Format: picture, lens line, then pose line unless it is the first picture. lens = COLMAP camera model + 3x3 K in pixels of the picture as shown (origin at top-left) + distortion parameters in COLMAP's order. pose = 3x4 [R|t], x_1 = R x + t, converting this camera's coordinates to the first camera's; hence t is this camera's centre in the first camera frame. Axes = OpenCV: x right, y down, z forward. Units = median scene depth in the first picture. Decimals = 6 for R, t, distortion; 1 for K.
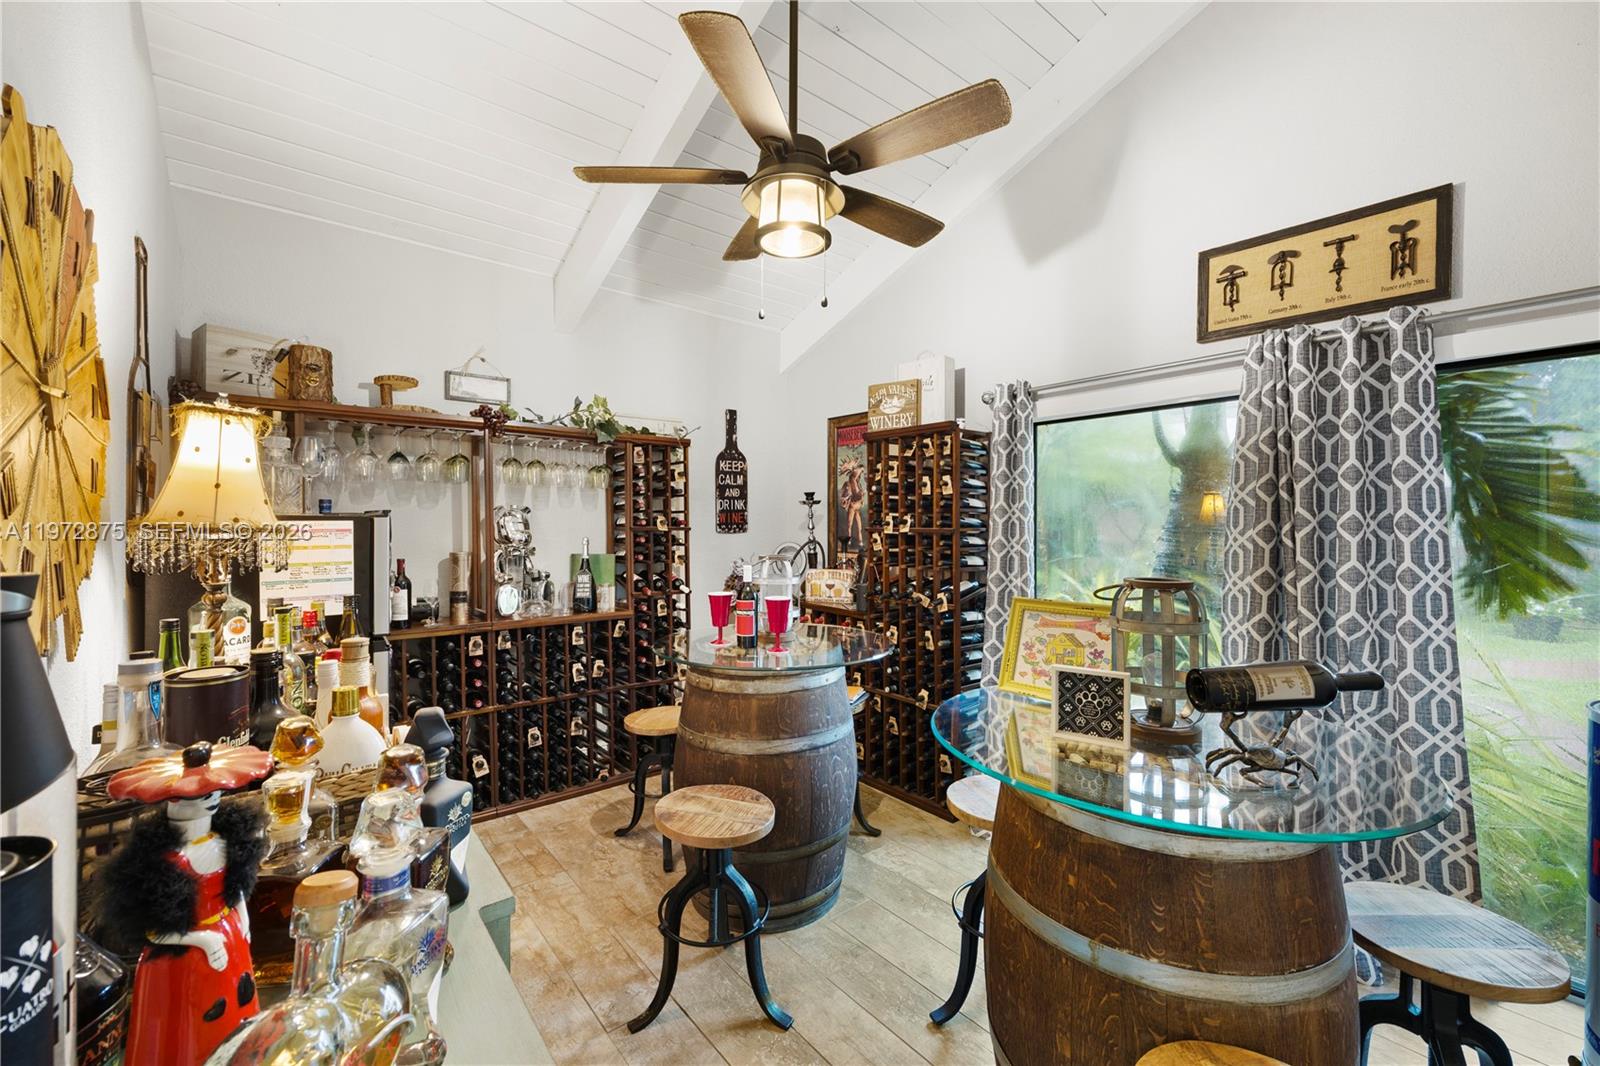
lens RADIAL K [[646.2, 0, 812.3], [0, 646.2, 528.2], [0, 0, 1]] dist [-0.002362, -0.000132]
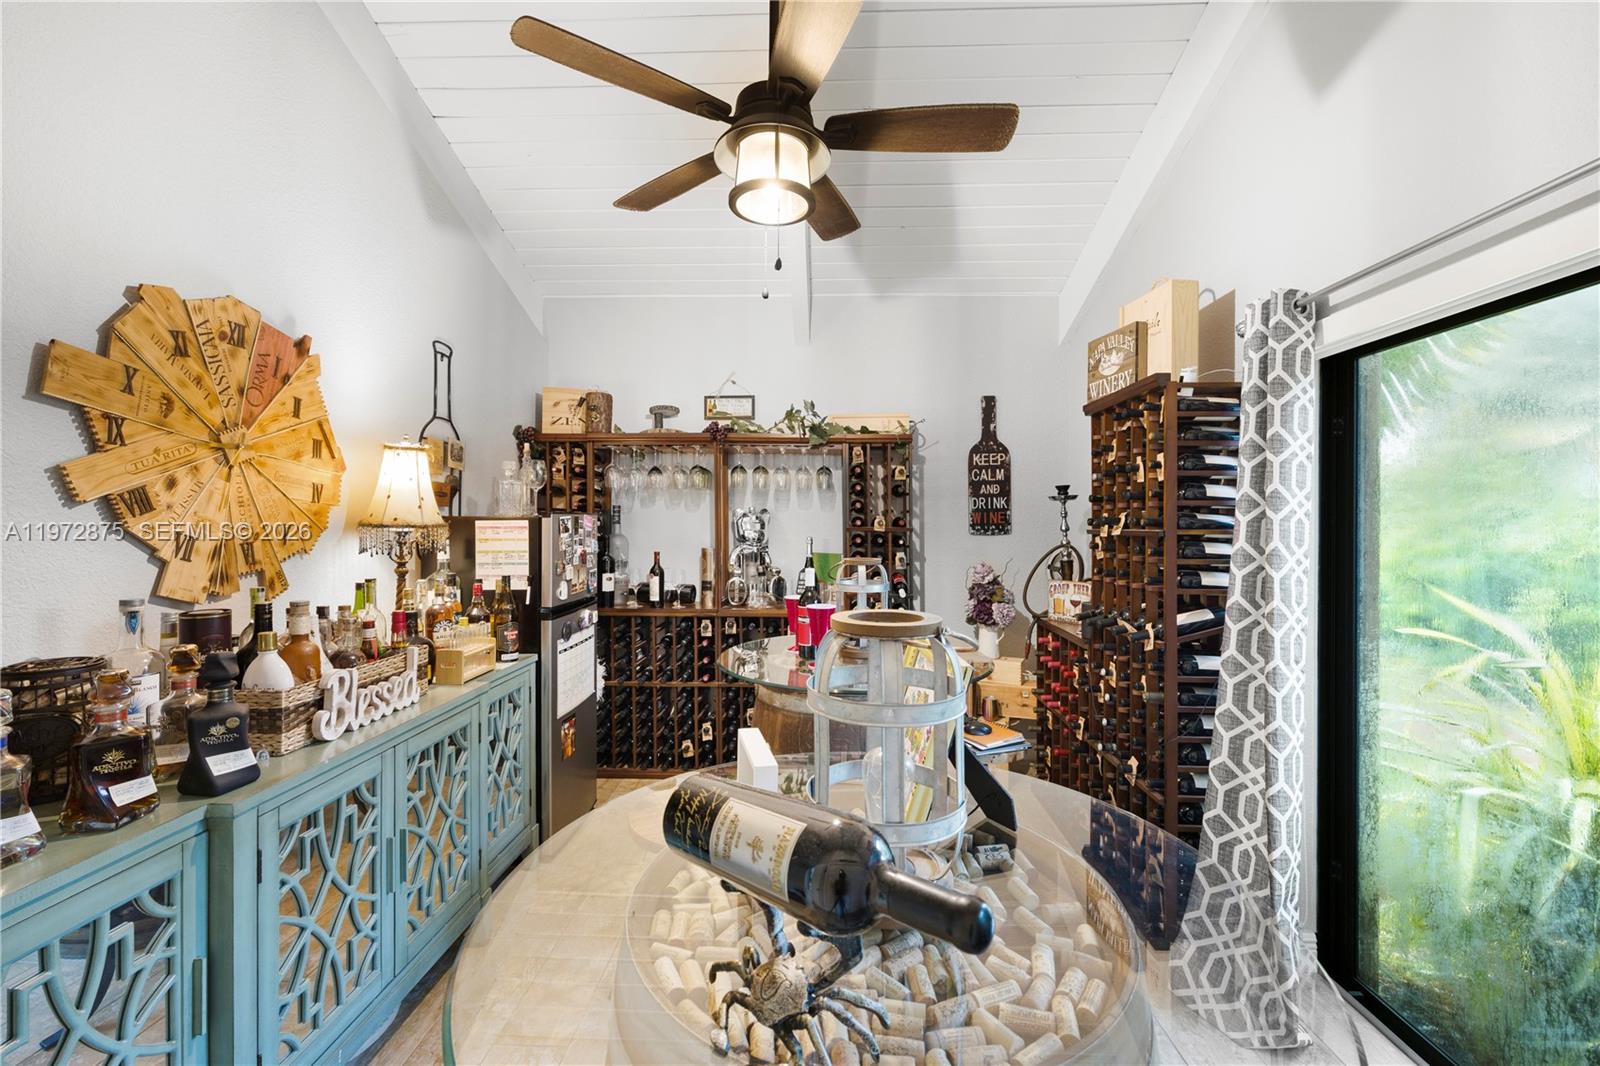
lens RADIAL K [[646.2, 0, 805.2], [0, 646.2, 526.0], [0, 0, 1]] dist [-0.002362, -0.000132]
pose [[0.750921, 0.001662, -0.660390, 0.345847], [-0.006500, 0.999967, -0.004875, 0.001804], [0.660360, 0.007953, 0.750907, 0.213187]]
